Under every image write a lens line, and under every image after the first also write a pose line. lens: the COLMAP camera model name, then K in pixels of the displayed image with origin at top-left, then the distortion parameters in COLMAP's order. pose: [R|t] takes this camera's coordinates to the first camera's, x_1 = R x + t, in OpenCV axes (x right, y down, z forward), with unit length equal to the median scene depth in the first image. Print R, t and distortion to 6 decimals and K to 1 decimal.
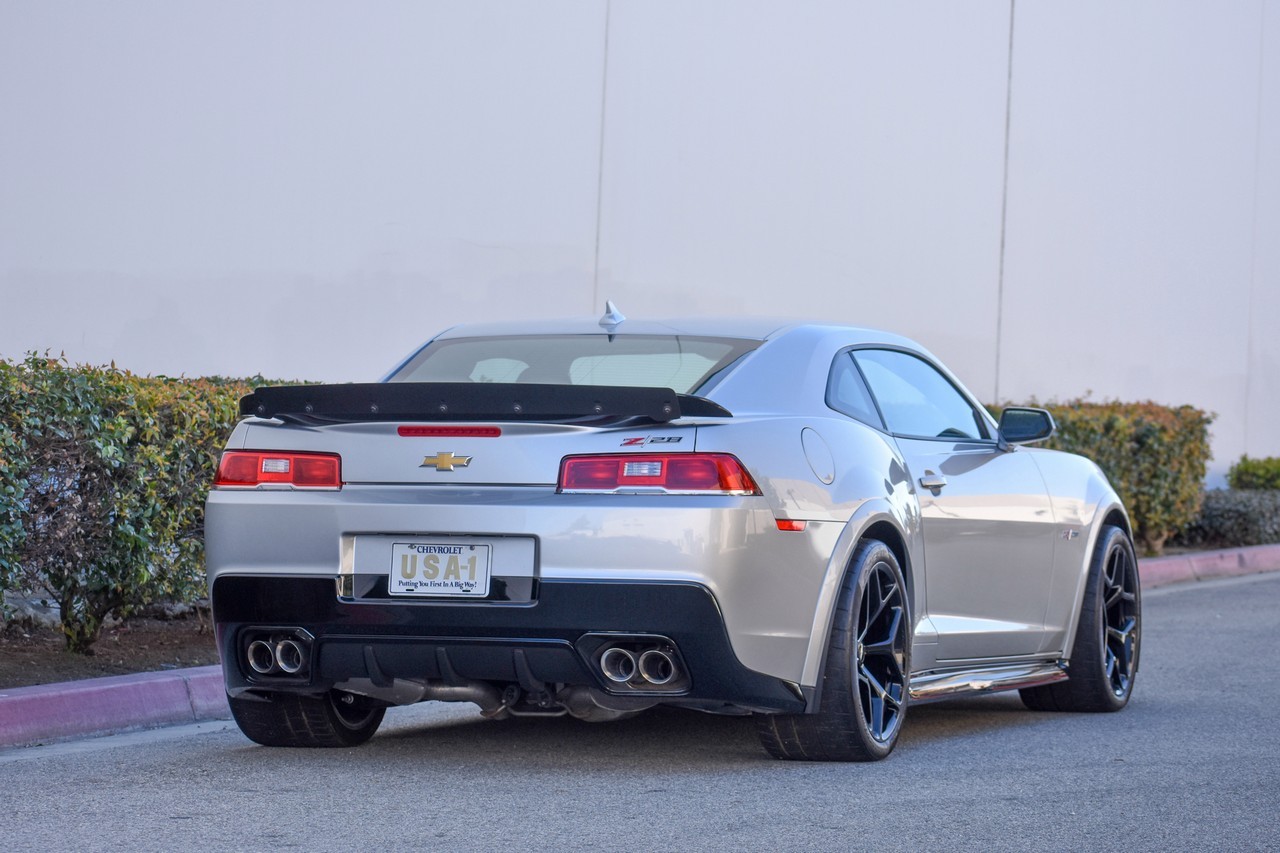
lens RADIAL K [[4601.8, 0, 579.3], [0, 4601.8, 426.9], [0, 0, 1]] dist [0.010968, -2.683862]
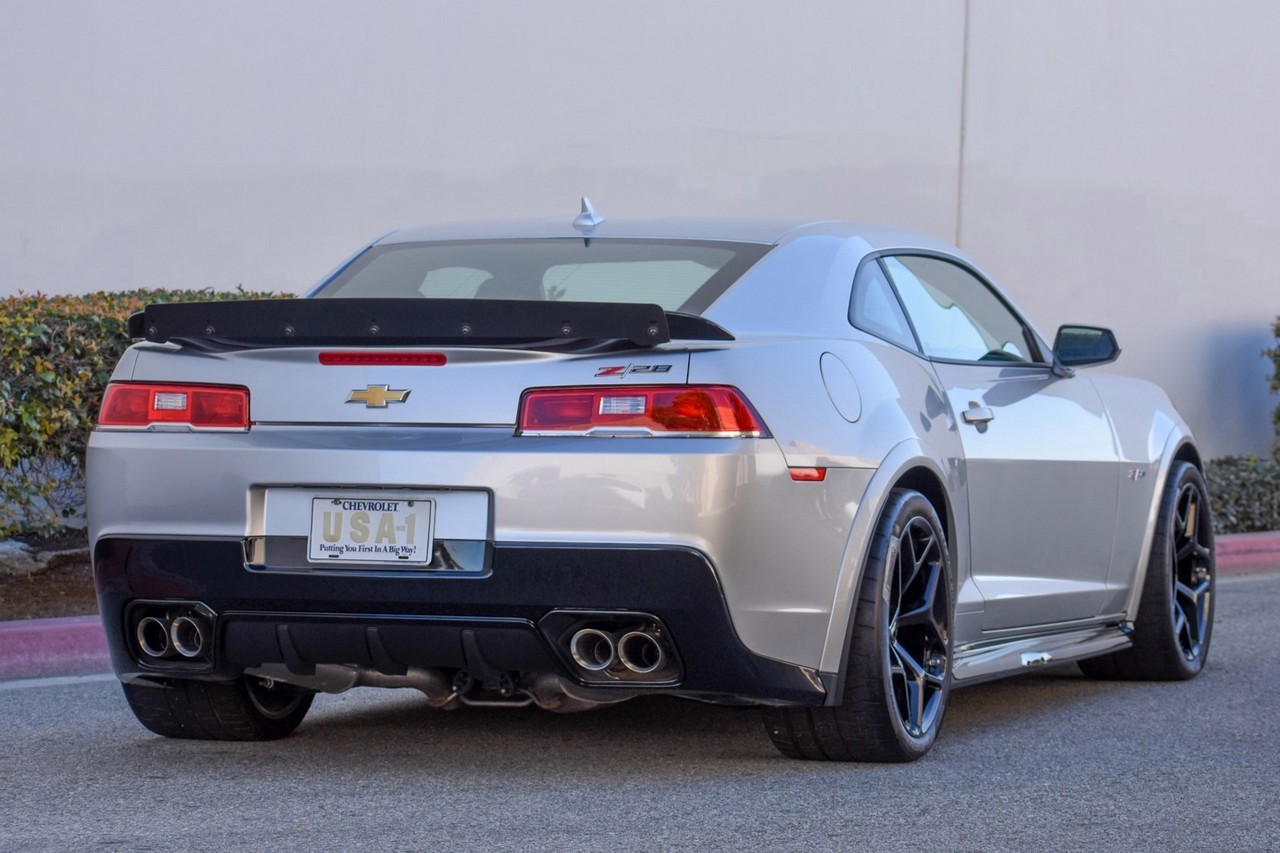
lens RADIAL K [[4536.9, 0, 639.1], [0, 4536.9, 424.2], [0, 0, 1]] dist [-0.226446, -0.884666]
pose [[0.999949, -0.002334, 0.009782, 0.008770], [0.002133, 0.999787, 0.020524, -0.003703], [-0.009828, -0.020502, 0.999742, 0.205112]]
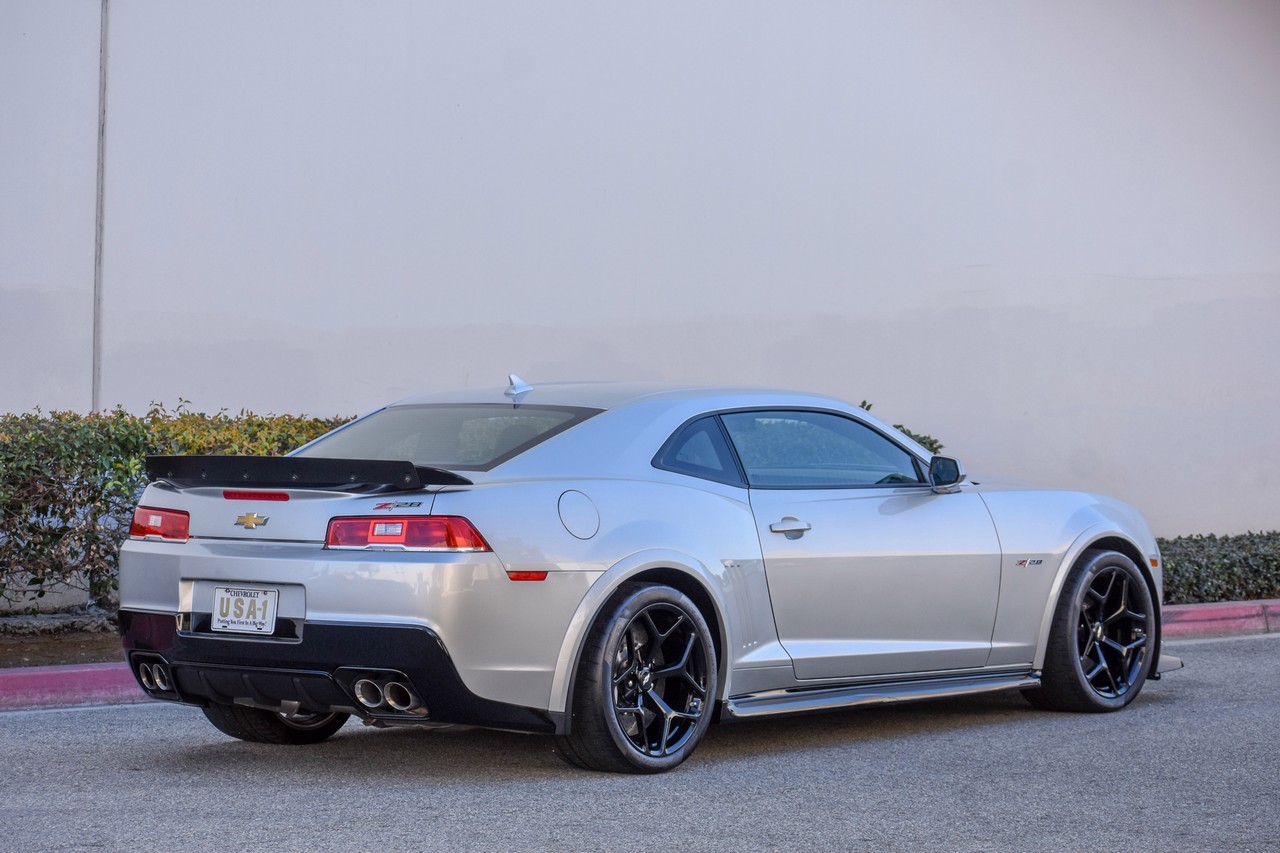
lens RADIAL K [[3732.6, 0, 639.4], [0, 3732.6, 427.5], [0, 0, 1]] dist [-0.223566, -1.477725]
pose [[0.946920, -0.002866, -0.321456, 0.376750], [0.008675, 0.999824, 0.016638, -0.031926], [0.321352, -0.018544, 0.946778, 0.107271]]
